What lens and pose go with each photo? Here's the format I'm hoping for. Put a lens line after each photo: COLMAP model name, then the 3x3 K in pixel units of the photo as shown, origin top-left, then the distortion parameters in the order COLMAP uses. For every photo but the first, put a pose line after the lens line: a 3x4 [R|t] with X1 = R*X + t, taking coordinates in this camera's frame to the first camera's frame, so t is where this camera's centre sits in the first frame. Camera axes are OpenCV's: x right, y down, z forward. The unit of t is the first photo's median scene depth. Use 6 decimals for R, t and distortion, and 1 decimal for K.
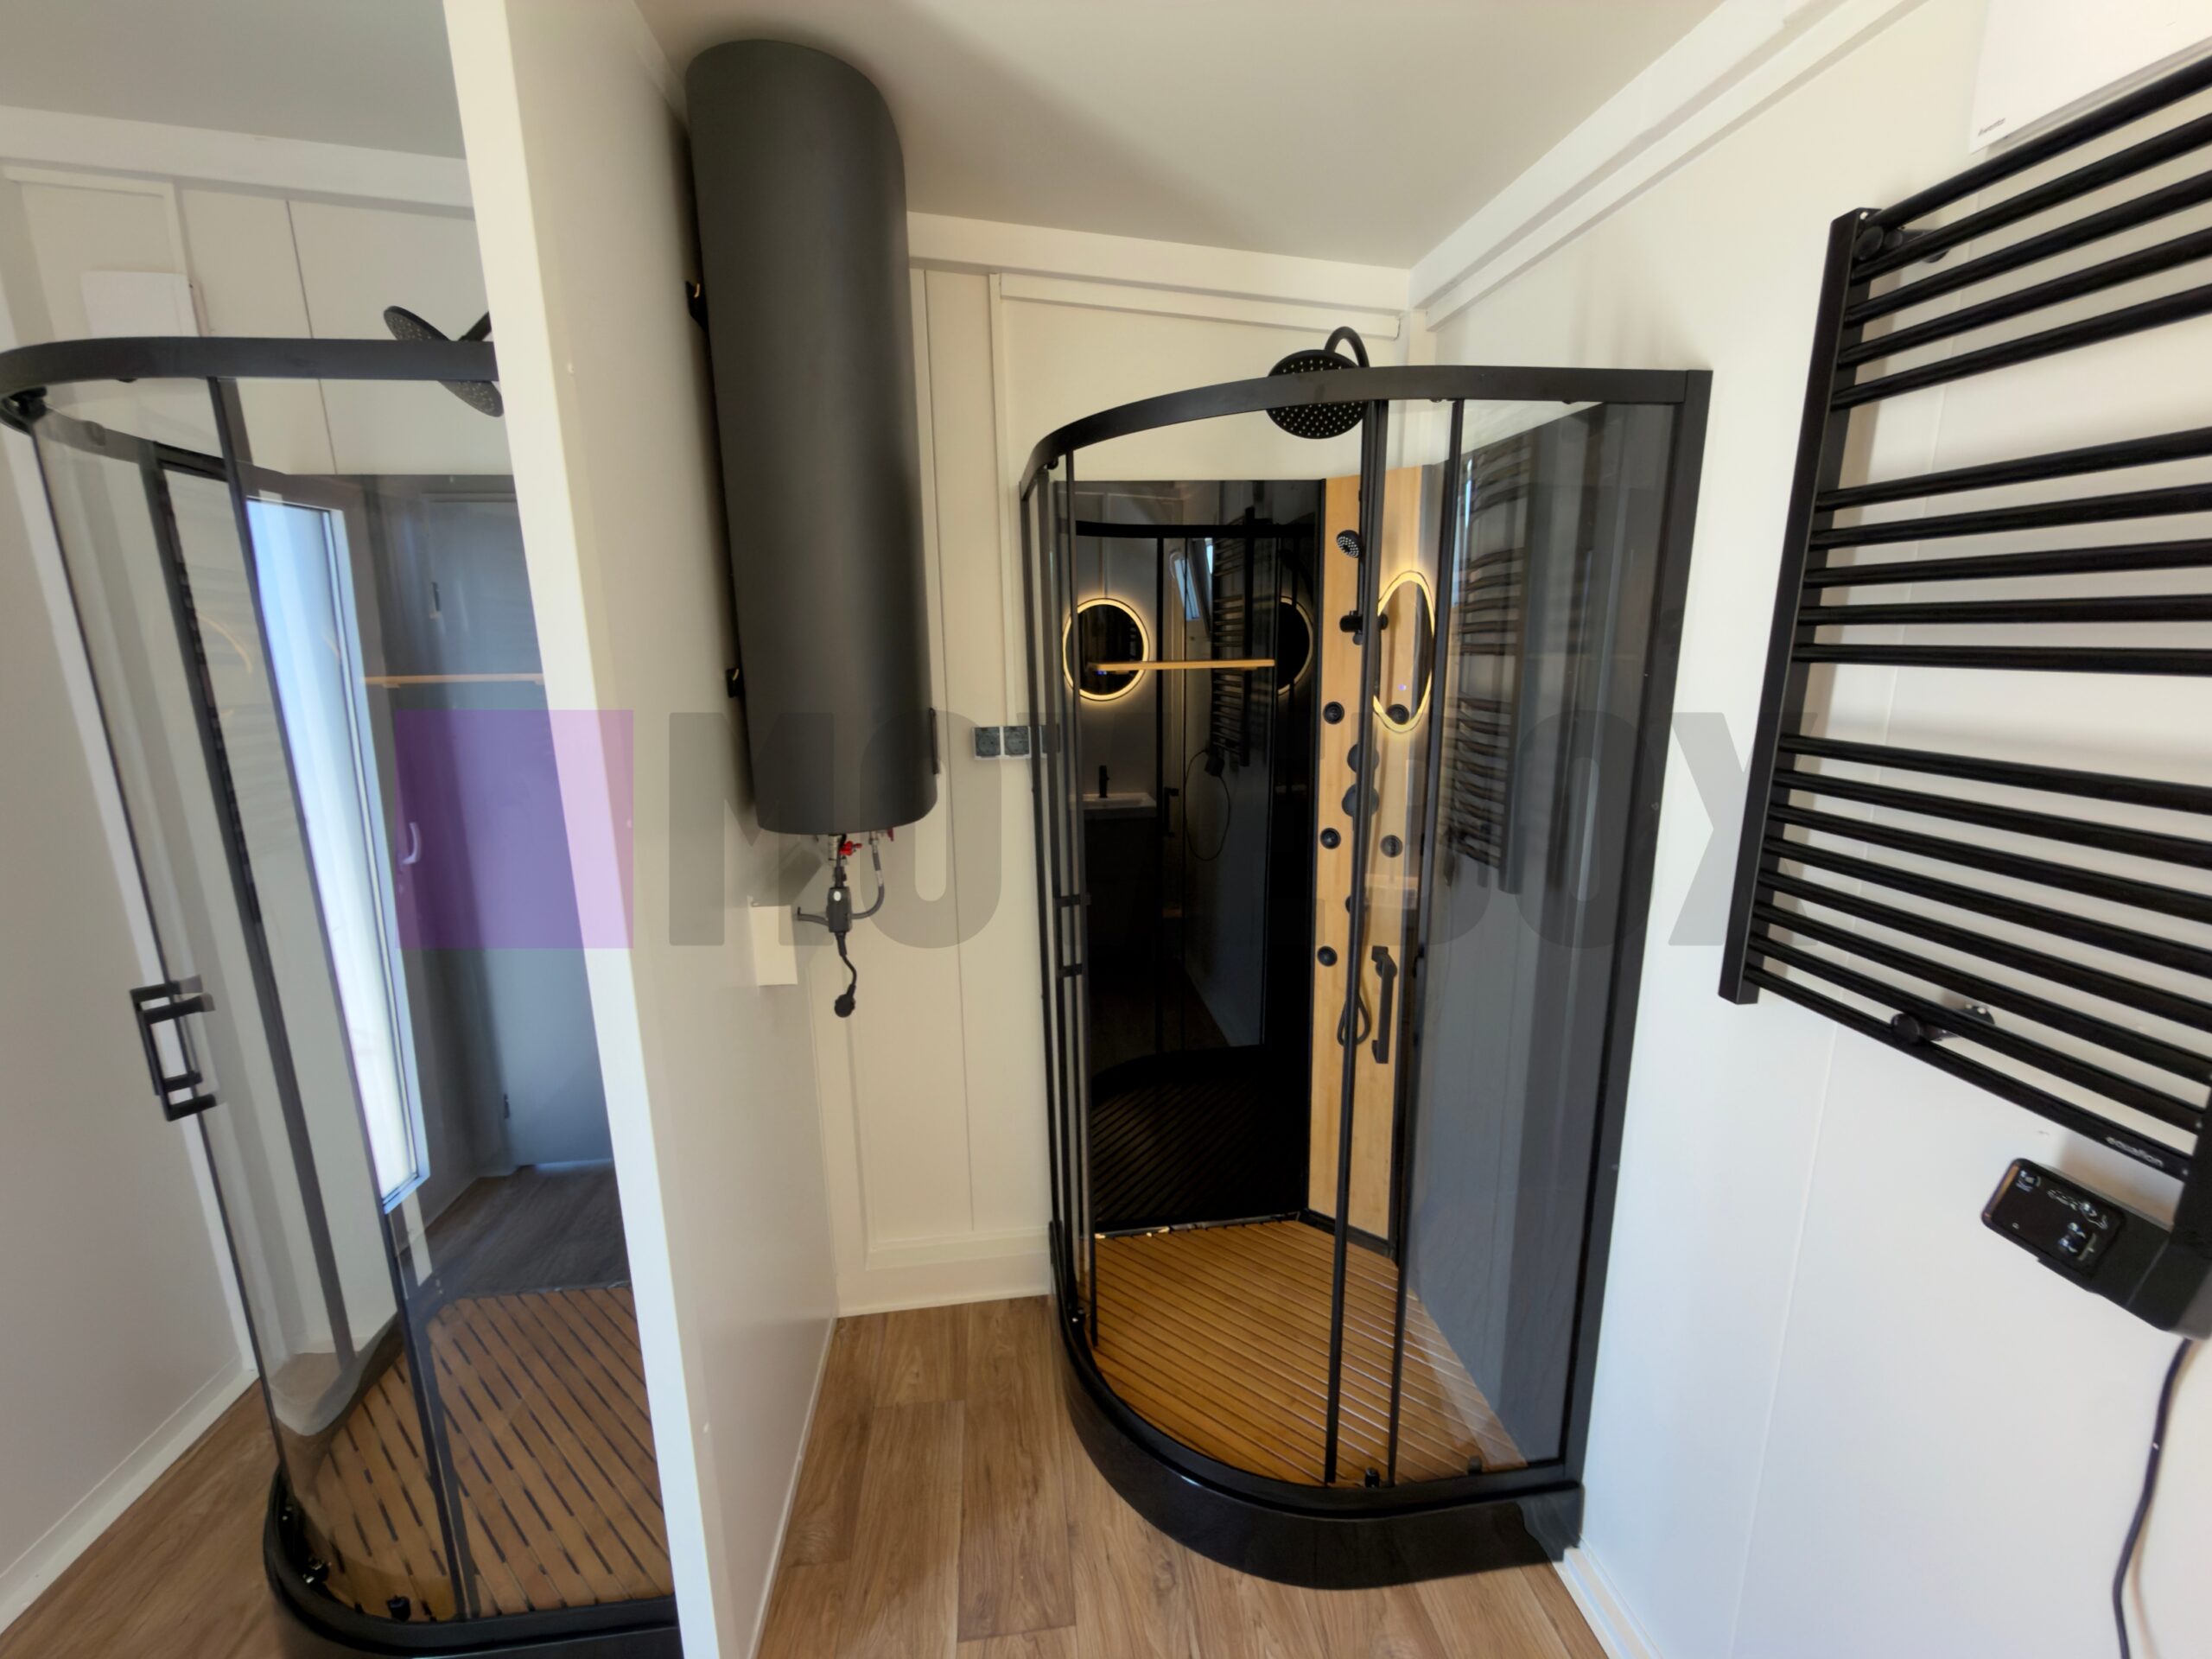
lens RADIAL K [[885.8, 0, 1107.7], [0, 885.8, 831.7], [0, 0, 1]] dist [-0.001054, 0.000323]
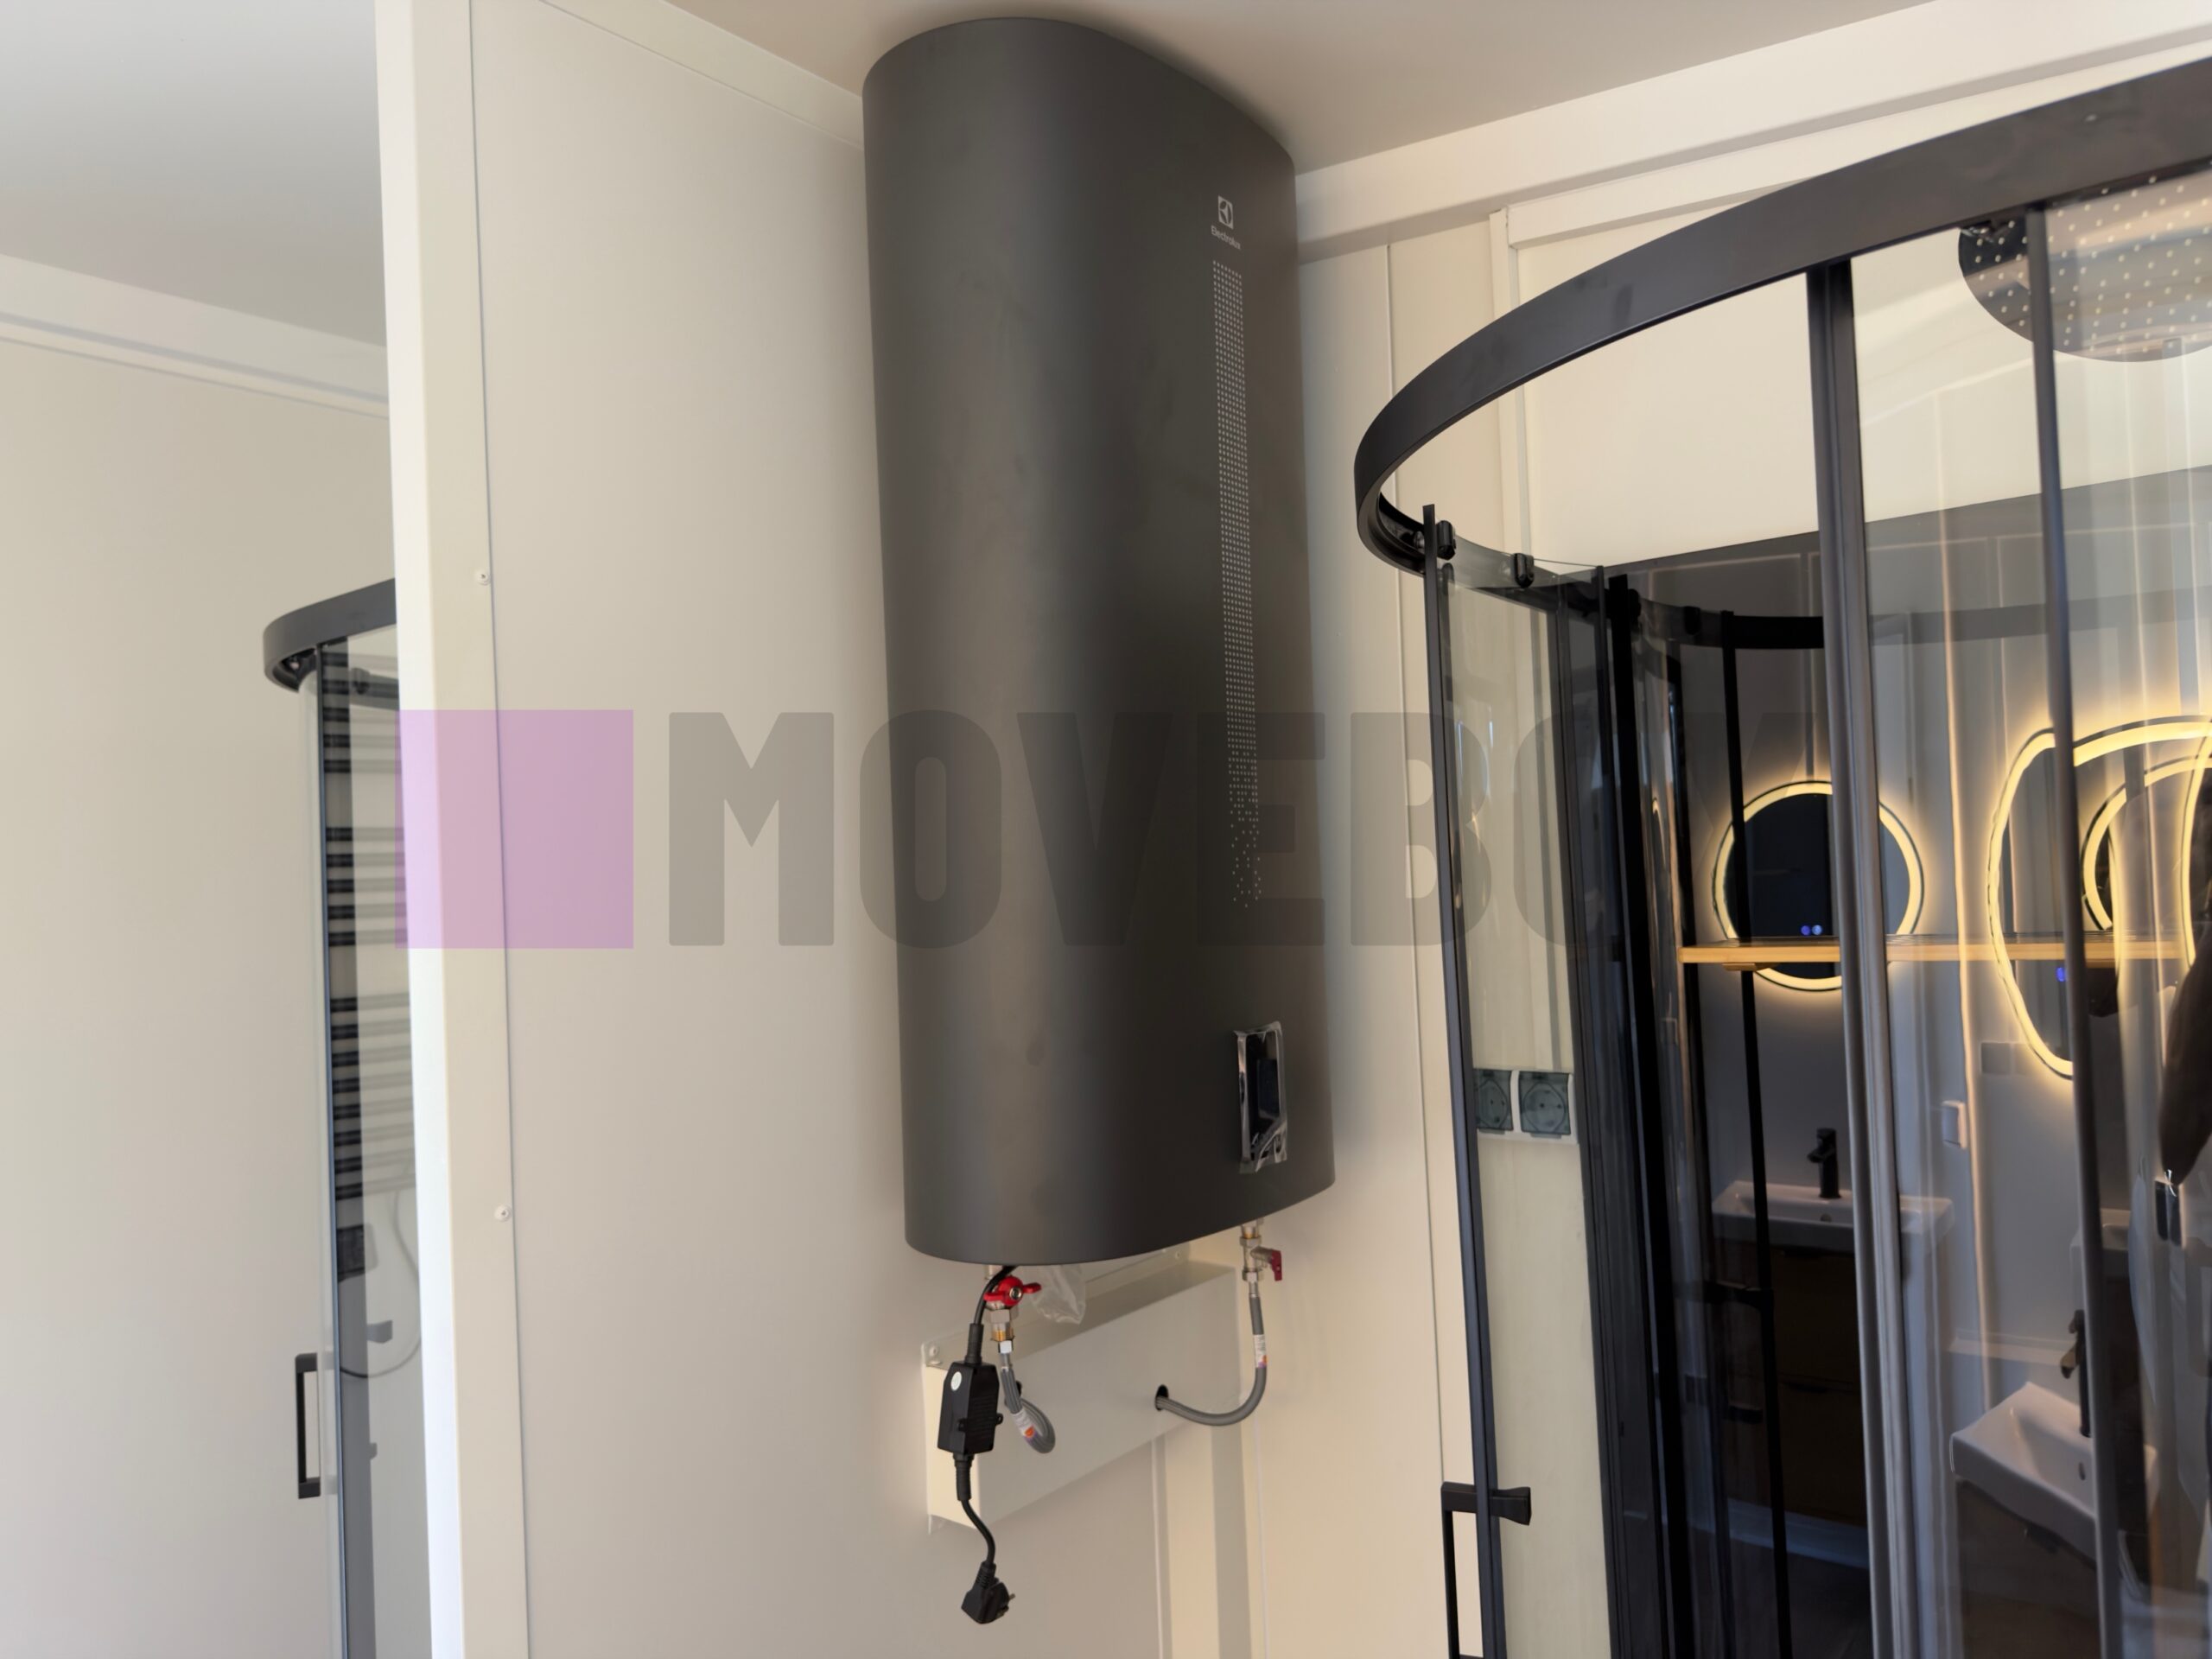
lens RADIAL K [[1630.7, 0, 1106.0], [0, 1630.7, 829.5], [0, 0, 1]] dist [0.028532, -0.001576]
pose [[0.727387, -0.040753, -0.685016, 0.399258], [-0.110952, 0.978116, -0.176005, -0.078665], [0.677198, 0.204028, 0.706948, 0.250119]]
